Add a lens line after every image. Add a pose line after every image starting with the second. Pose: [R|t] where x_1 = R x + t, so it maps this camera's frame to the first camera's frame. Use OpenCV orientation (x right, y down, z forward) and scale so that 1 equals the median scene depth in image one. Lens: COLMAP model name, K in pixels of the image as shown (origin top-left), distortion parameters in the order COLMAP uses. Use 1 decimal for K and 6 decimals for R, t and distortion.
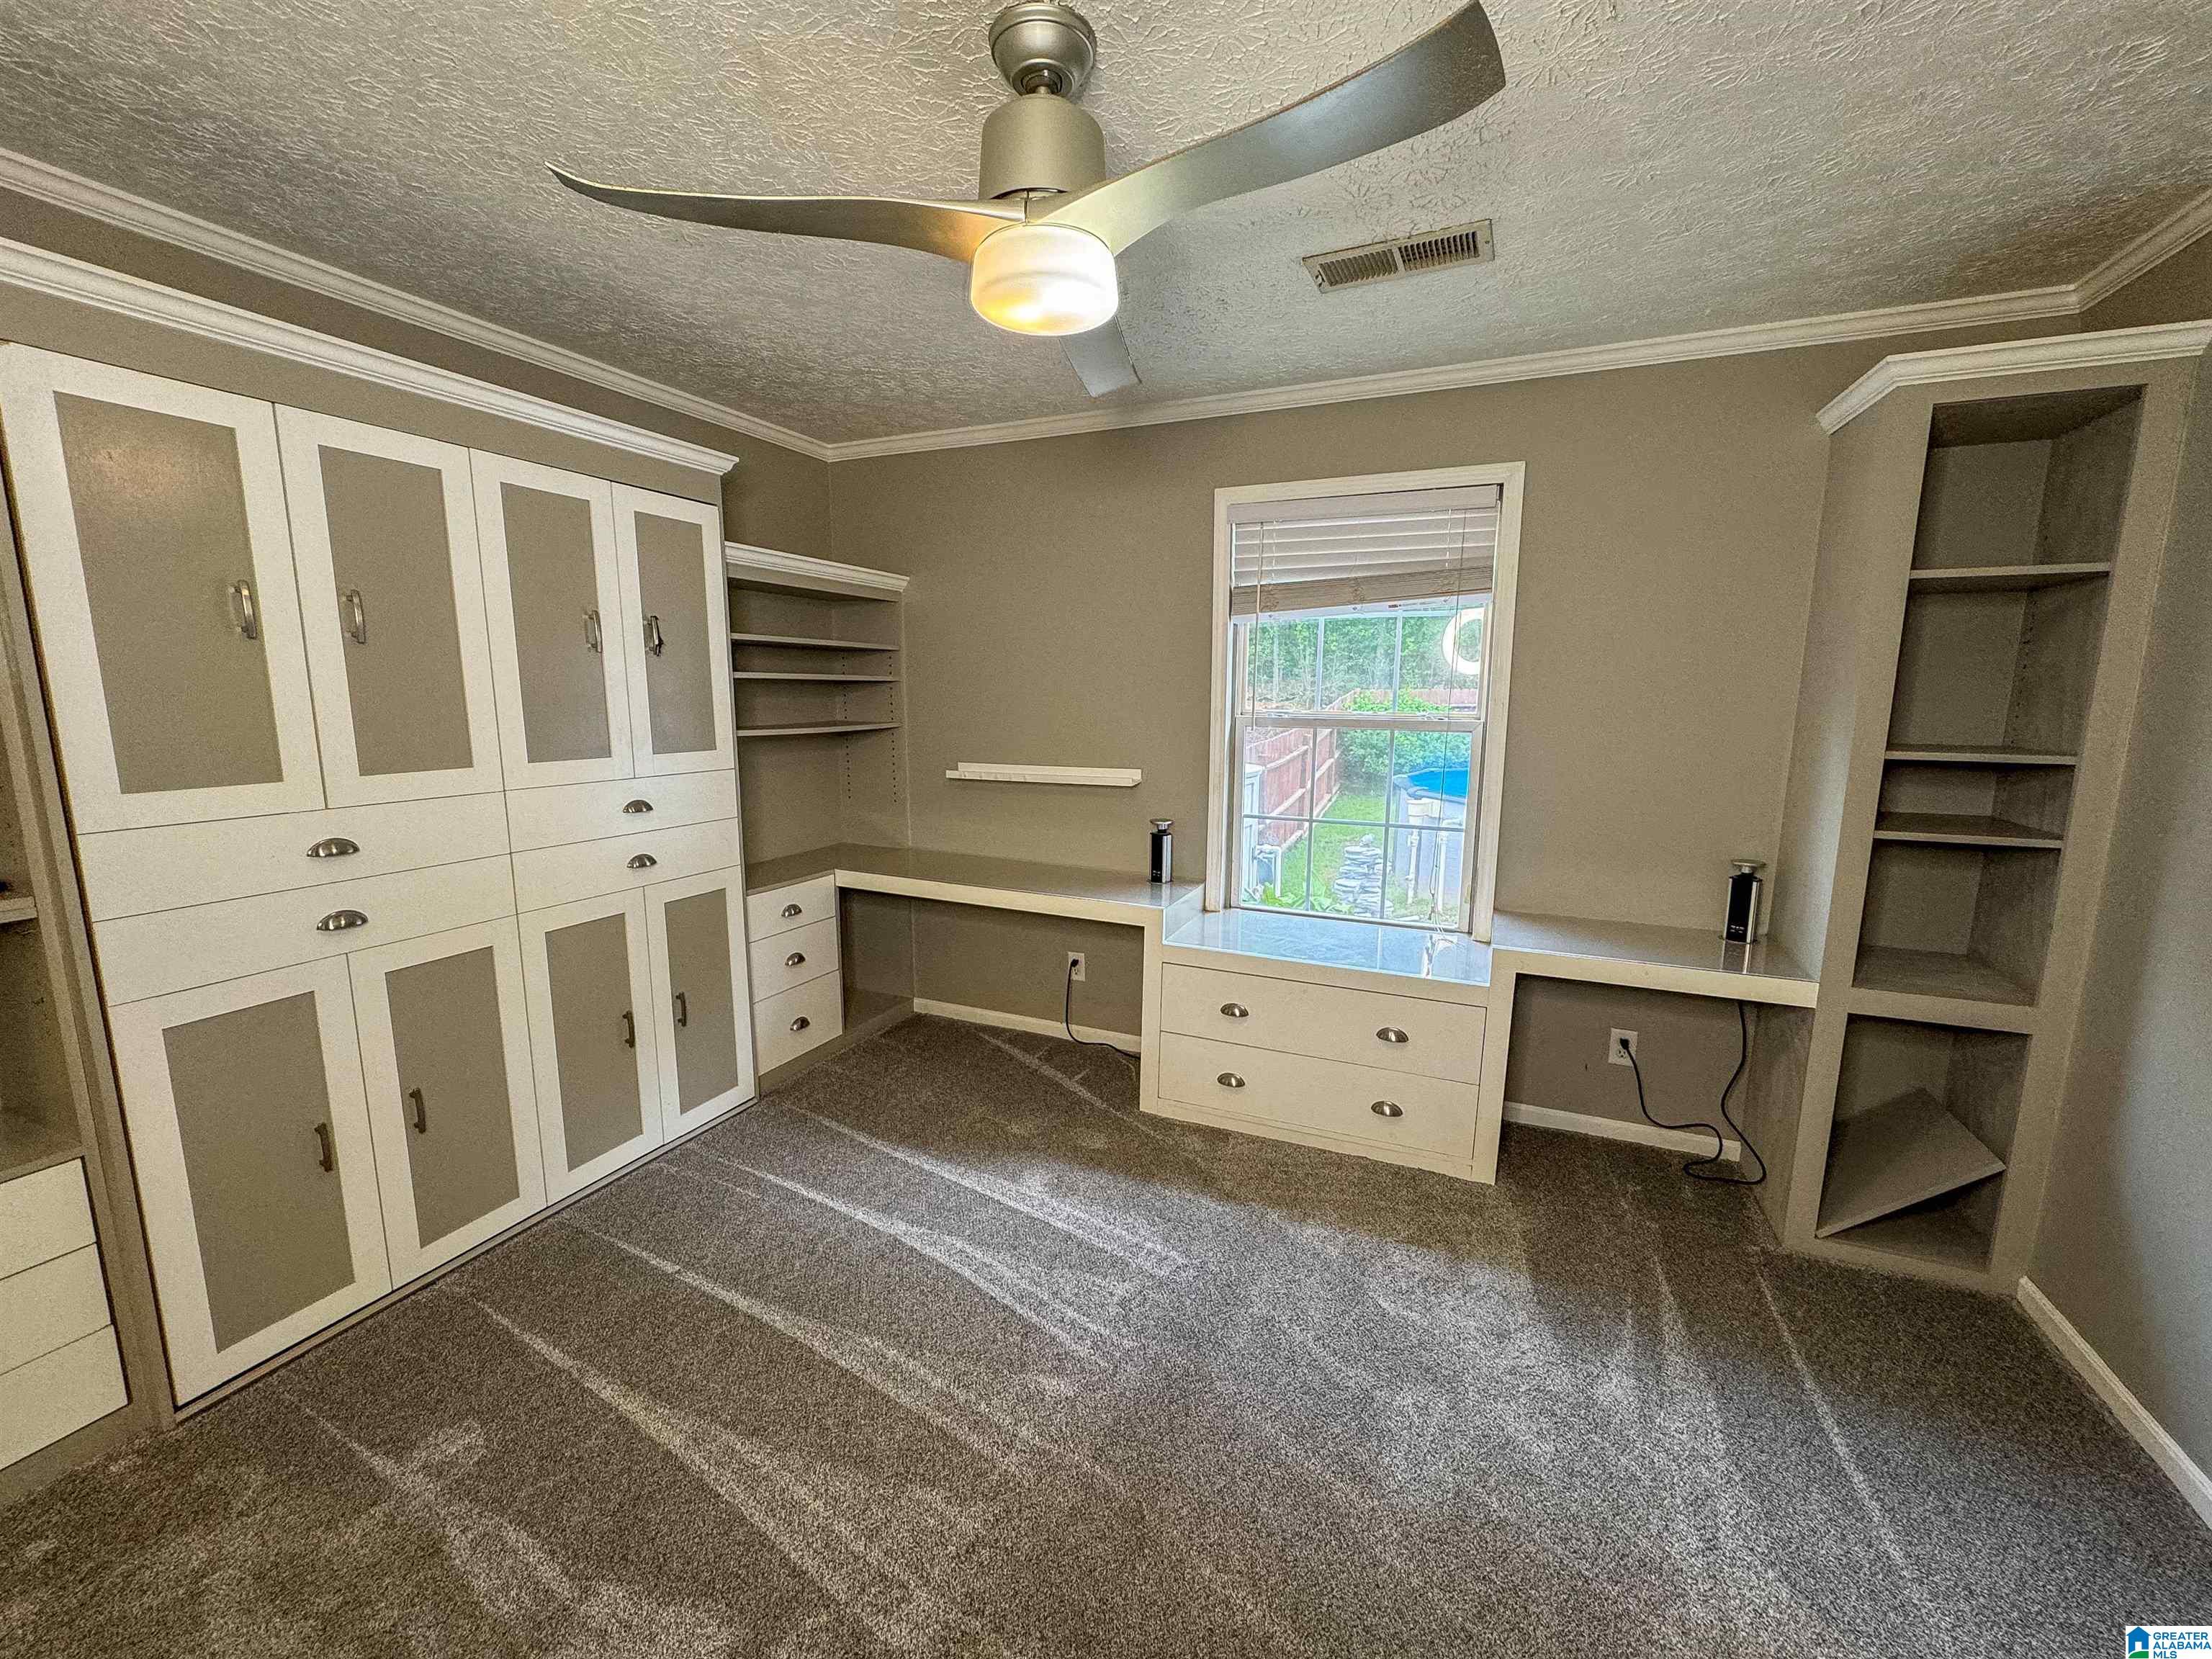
lens RADIAL K [[883.1, 0, 1096.8], [0, 883.1, 825.4], [0, 0, 1]] dist [-0.001768, 0.000382]
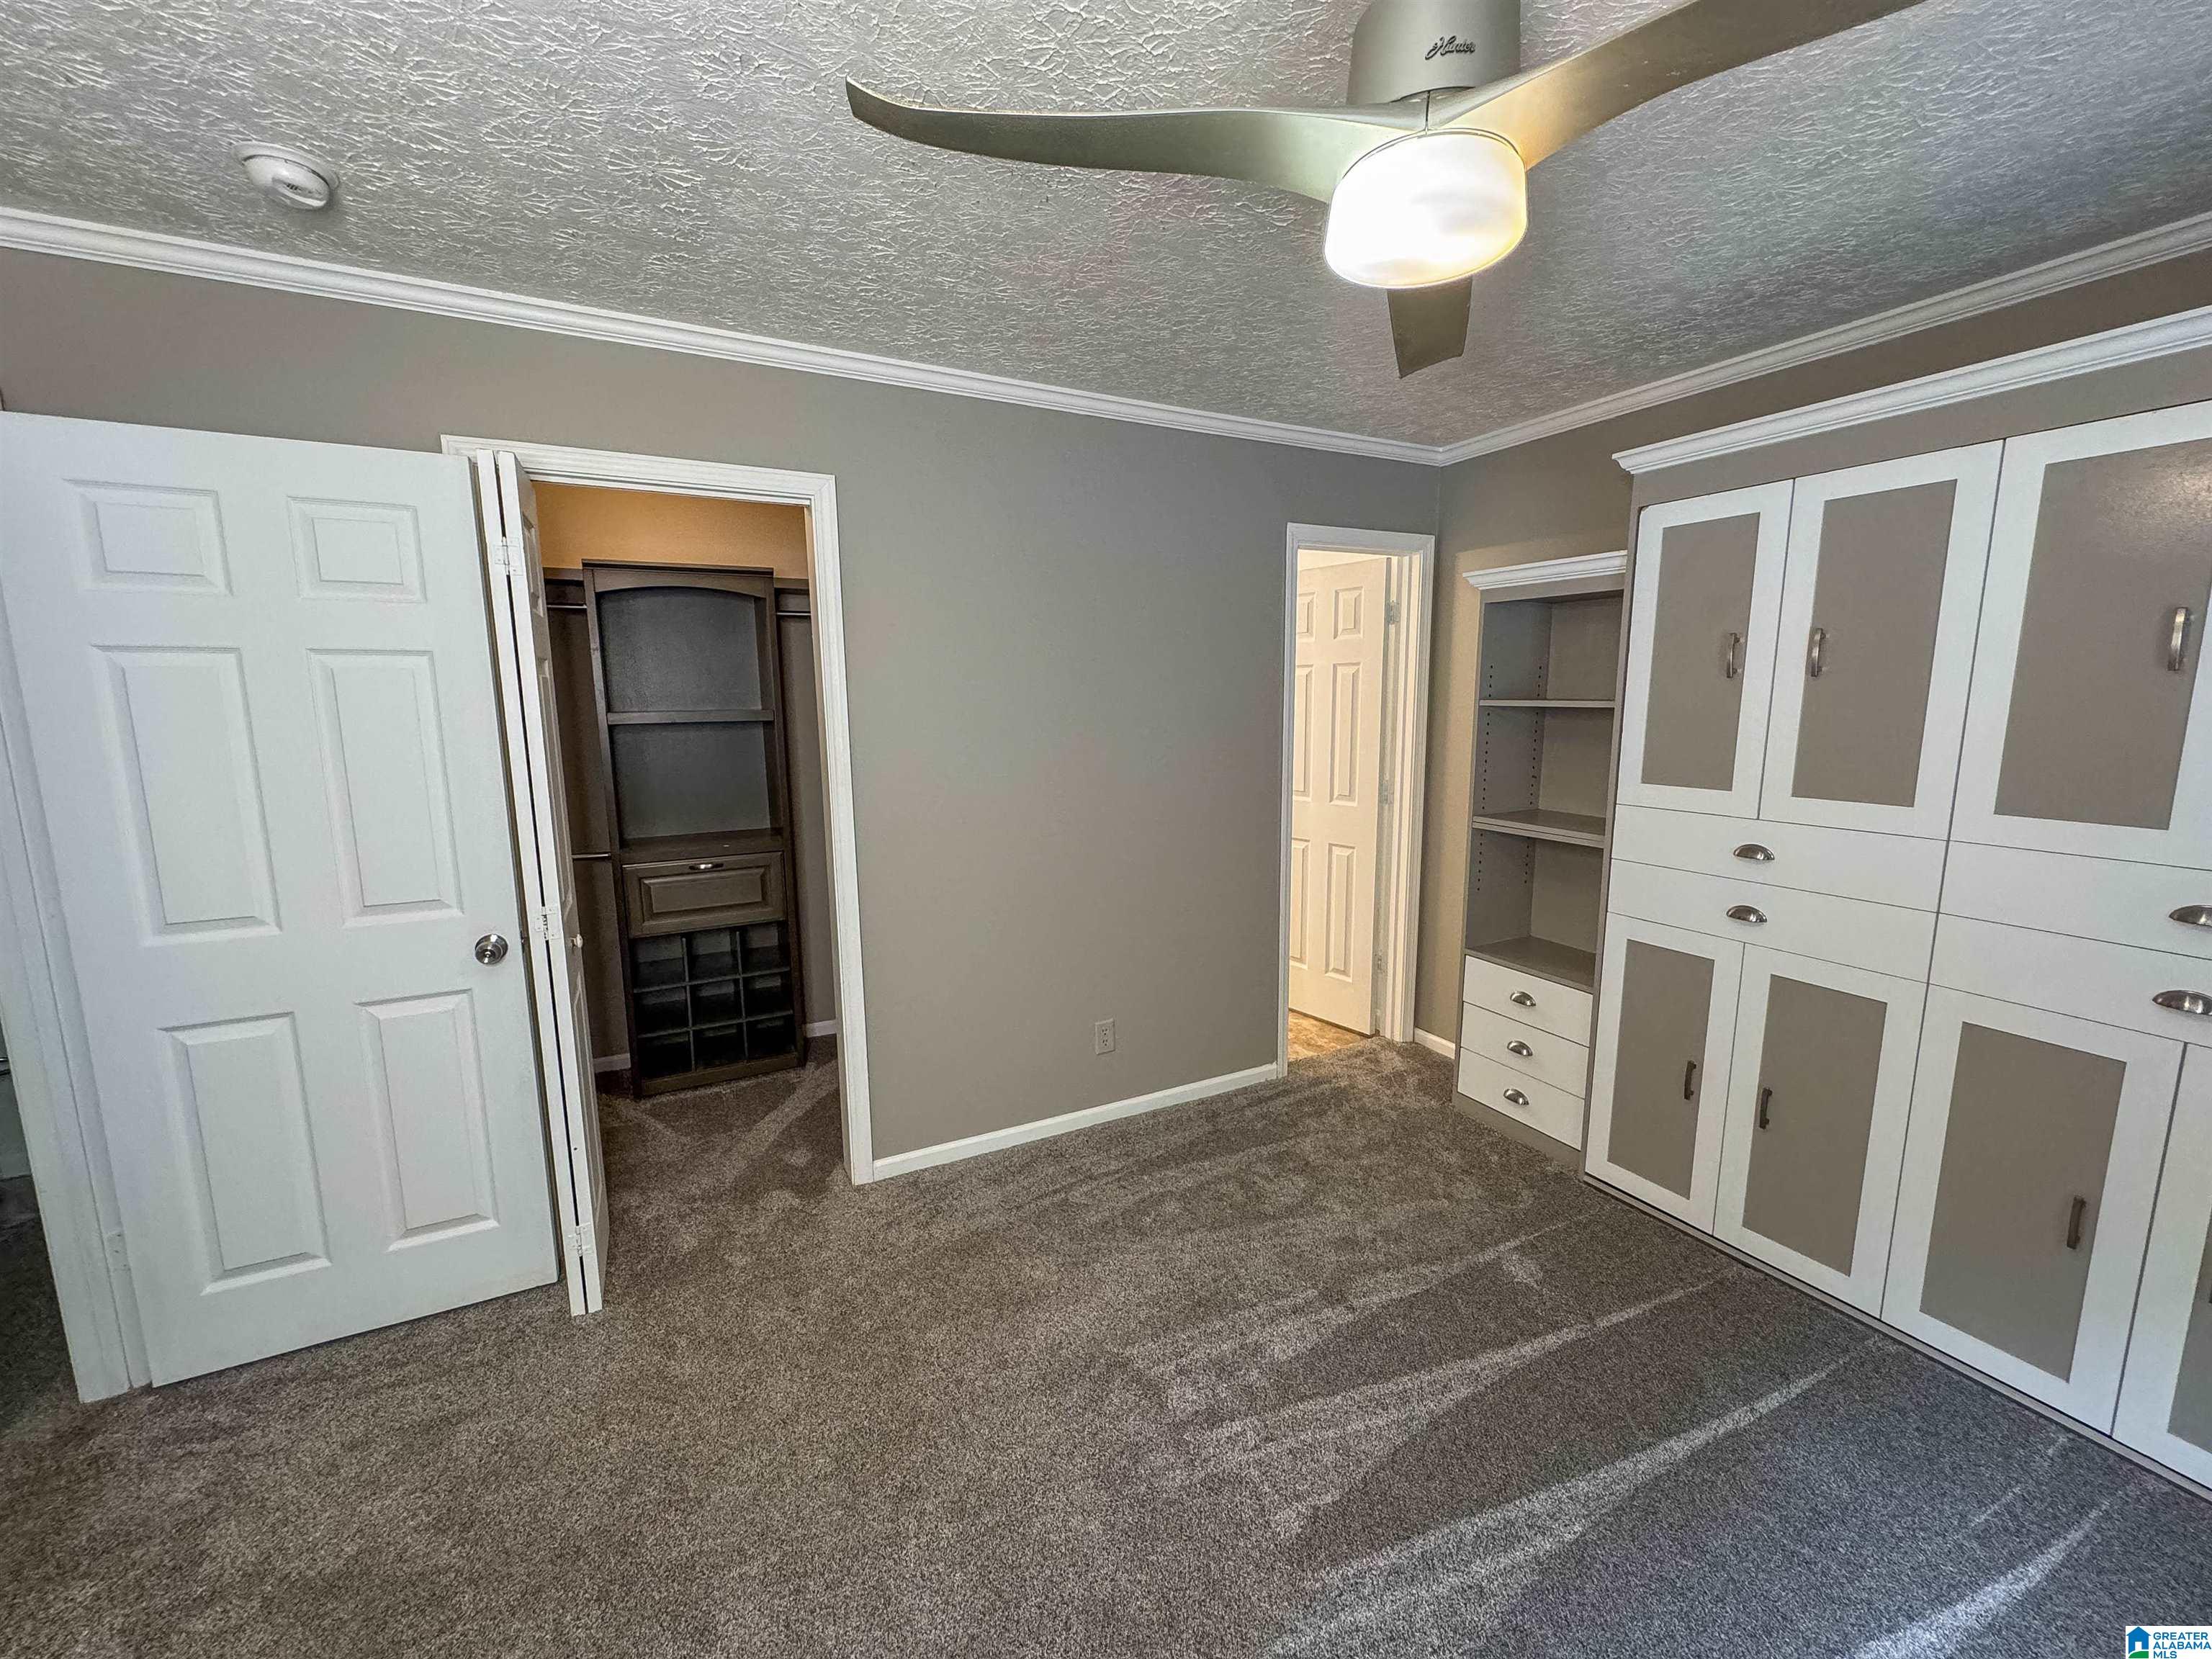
lens RADIAL K [[879.6, 0, 1120.4], [0, 879.6, 832.2], [0, 0, 1]] dist [-0.000751, -0.000024]
pose [[-0.603600, 0.120668, -0.788103, 0.420642], [-0.121975, 0.962868, 0.240846, -0.134286], [0.787902, 0.241503, -0.566469, 0.740686]]
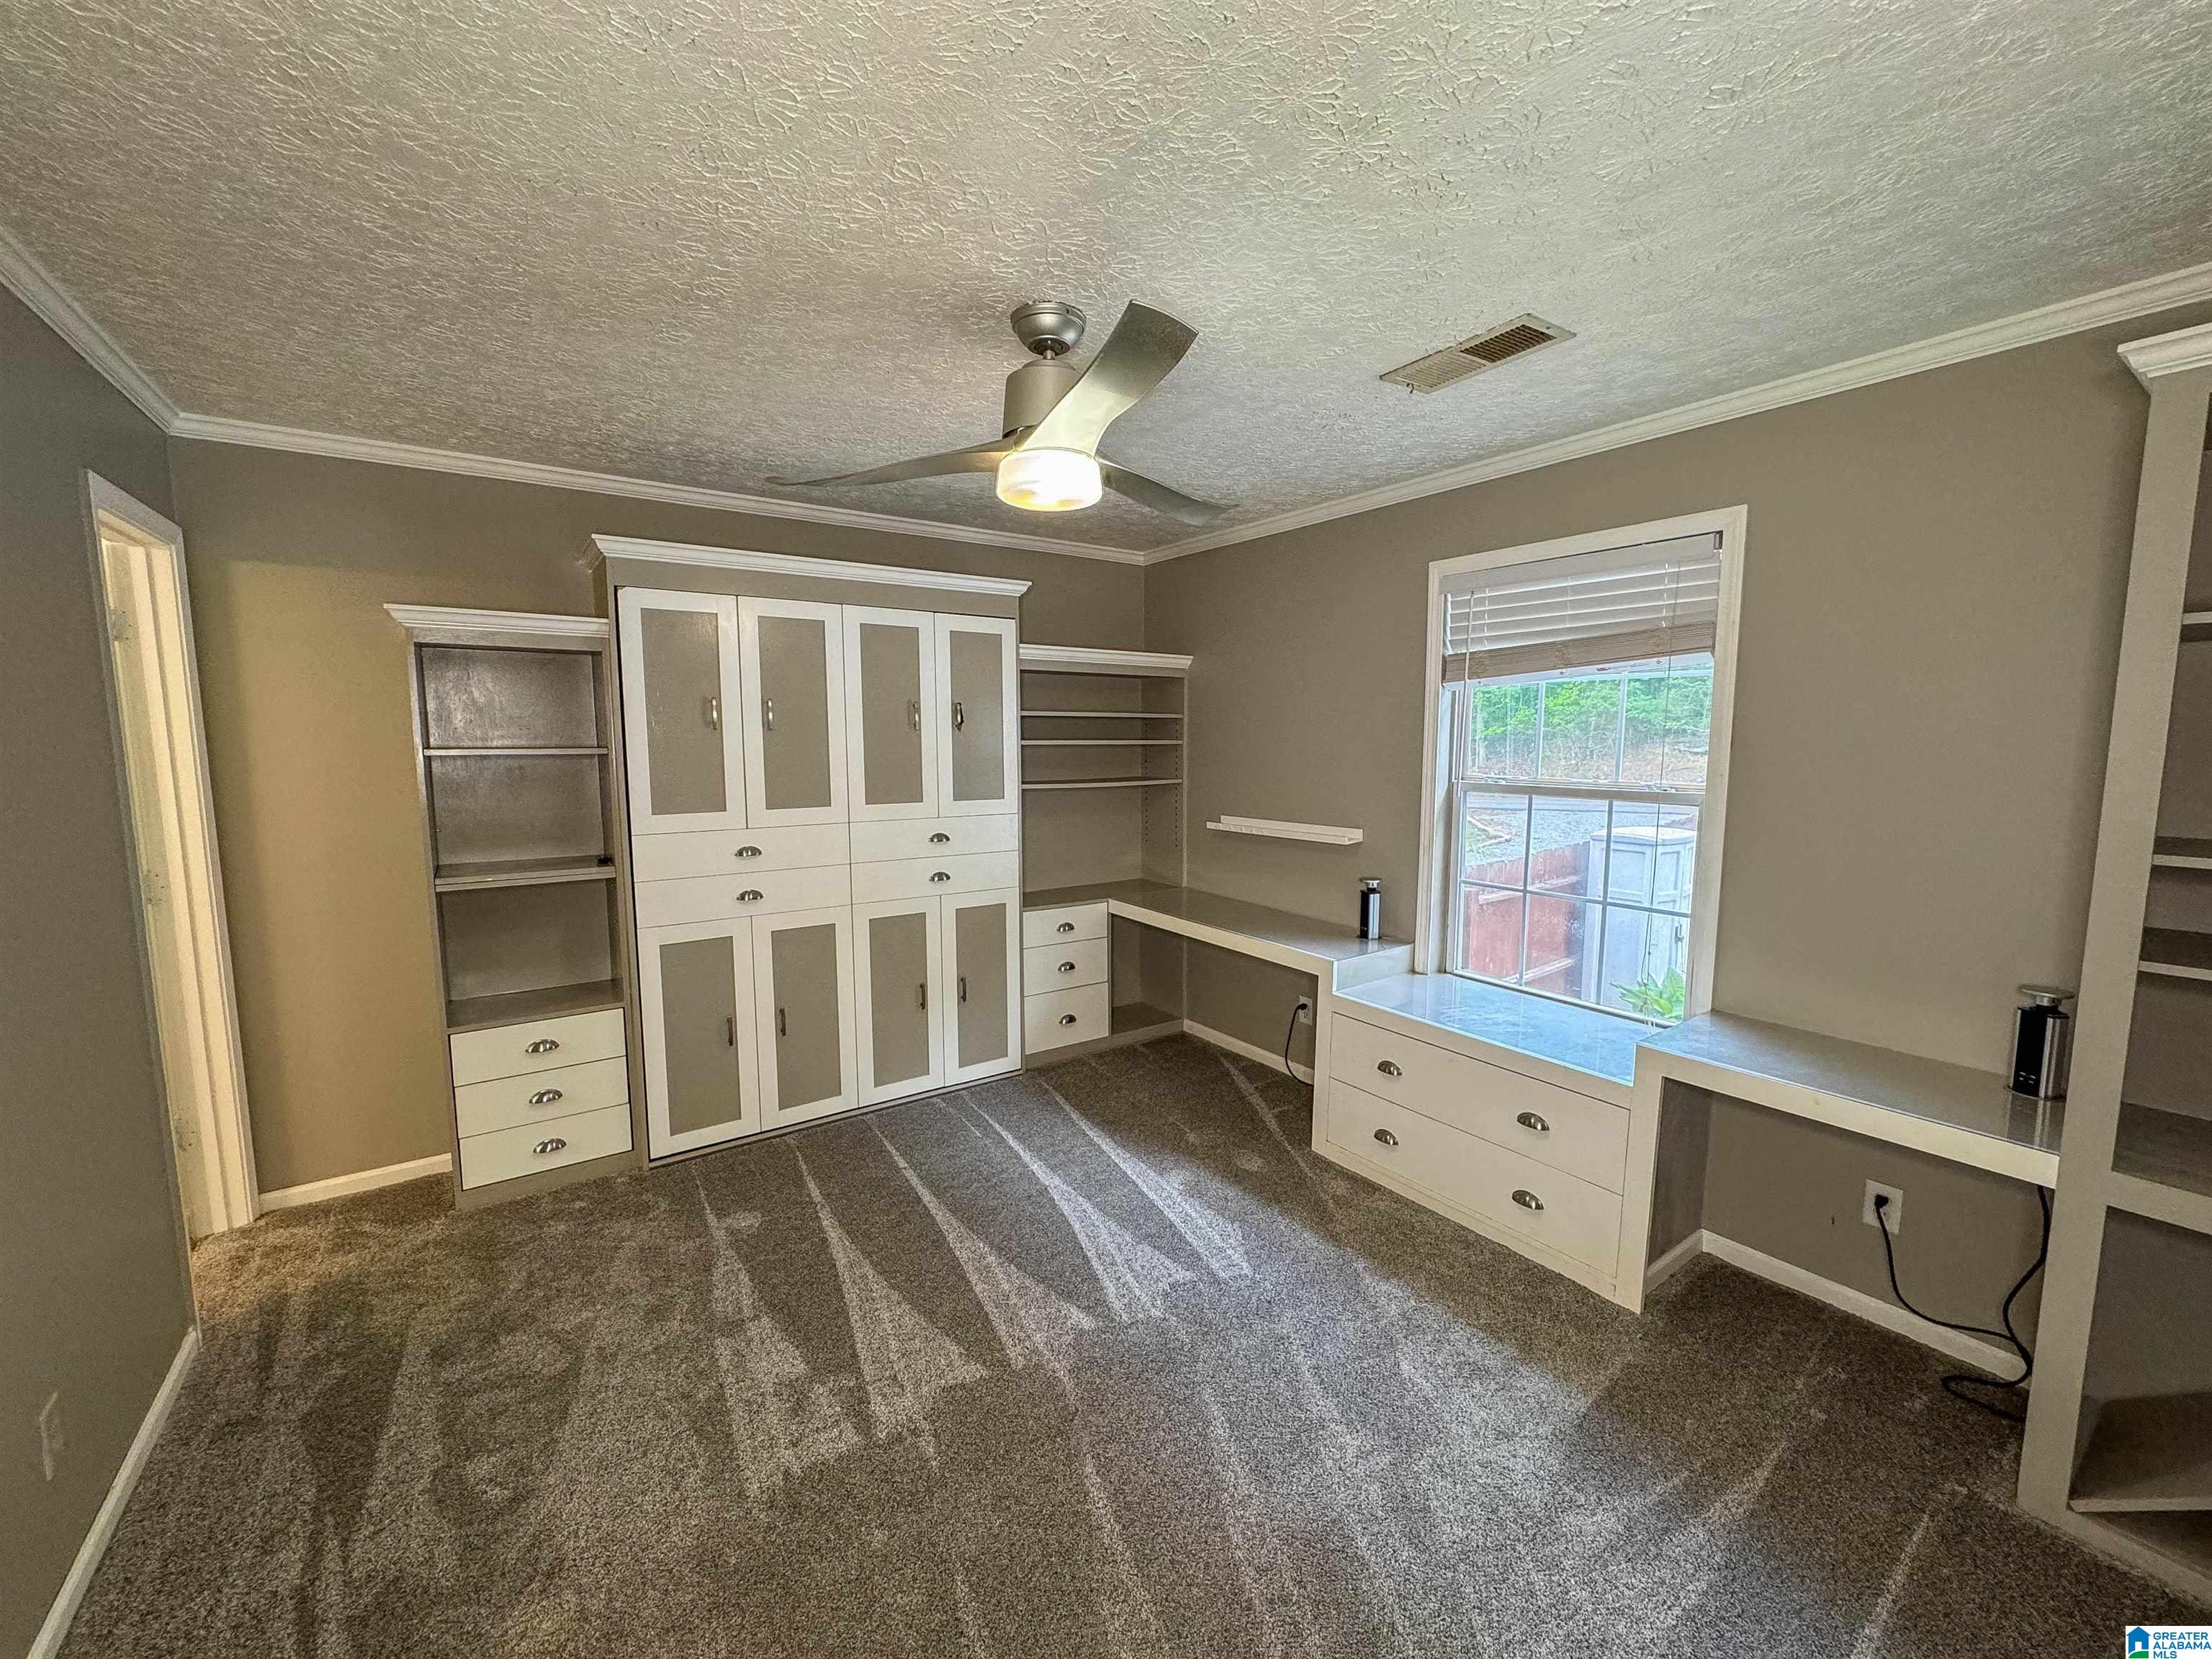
lens RADIAL K [[870.7, 0, 1098.5], [0, 870.7, 825.2], [0, 0, 1]] dist [-0.001331, 0.000305]
pose [[0.858681, 0.047287, -0.510325, 0.406443], [-0.073890, 0.996754, -0.031968, -0.015974], [0.507156, 0.065158, 0.859387, -0.063854]]
